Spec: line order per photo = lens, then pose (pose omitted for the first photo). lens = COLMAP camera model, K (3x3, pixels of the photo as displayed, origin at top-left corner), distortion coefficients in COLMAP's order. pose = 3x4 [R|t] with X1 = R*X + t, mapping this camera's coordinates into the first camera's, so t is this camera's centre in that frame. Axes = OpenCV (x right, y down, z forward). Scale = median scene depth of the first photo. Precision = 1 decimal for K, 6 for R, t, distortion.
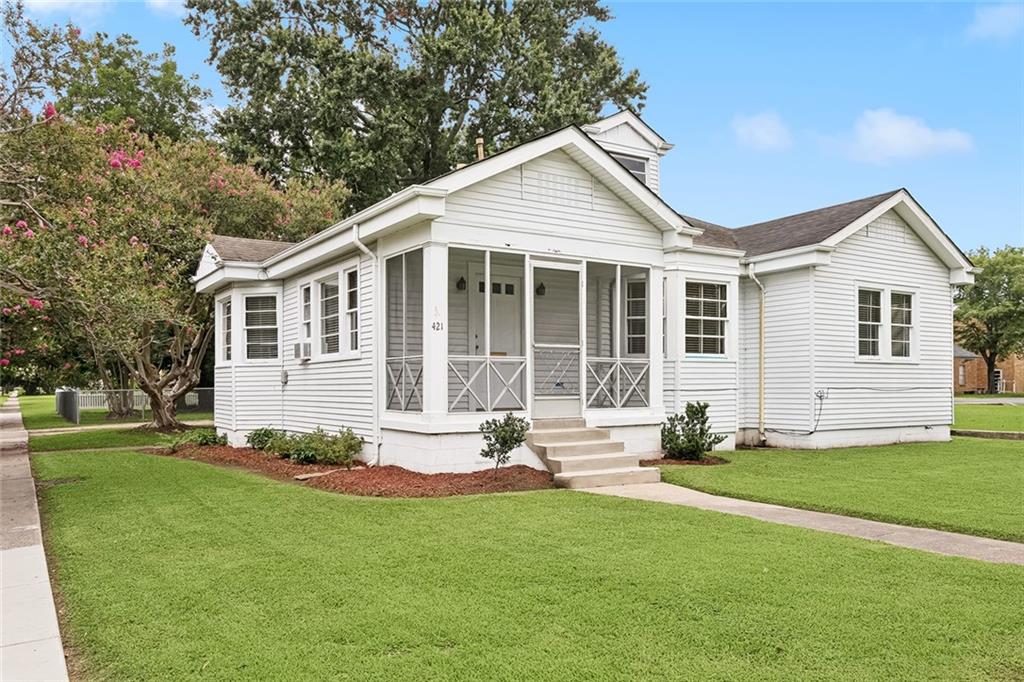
lens RADIAL K [[784.3, 0, 513.0], [0, 784.3, 337.7], [0, 0, 1]] dist [0.003190, 0.001701]
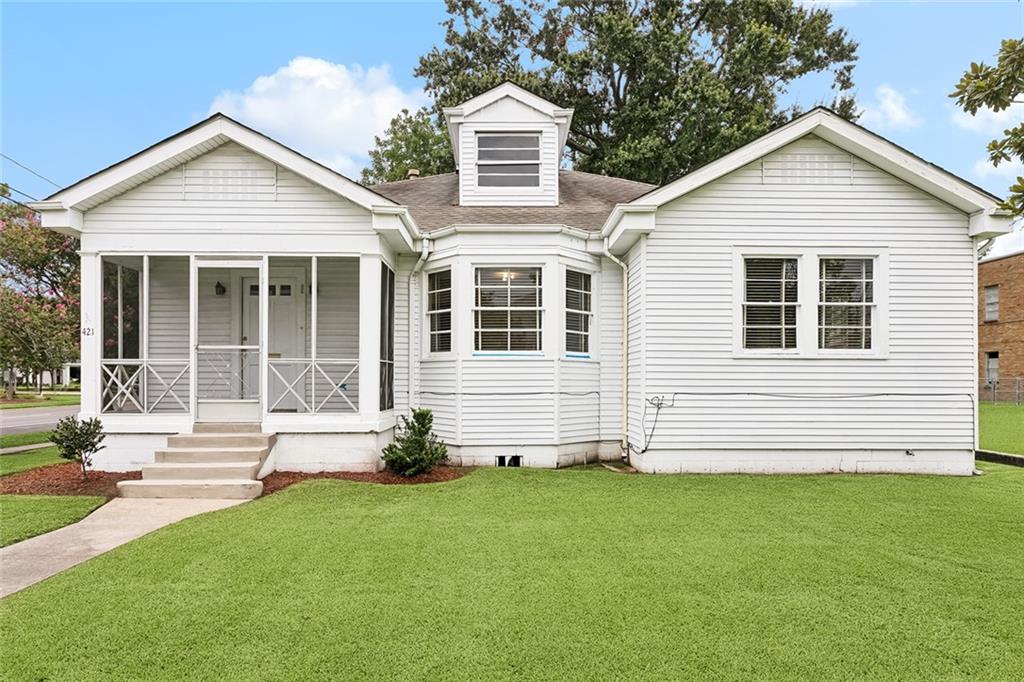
lens RADIAL K [[676.4, 0, 510.5], [0, 676.4, 346.1], [0, 0, 1]] dist [-0.004800, -0.000307]
pose [[0.851925, -0.020133, -0.523277, 0.692768], [0.027802, 0.999590, 0.006804, 0.011565], [0.522926, -0.020345, 0.852135, 0.416965]]
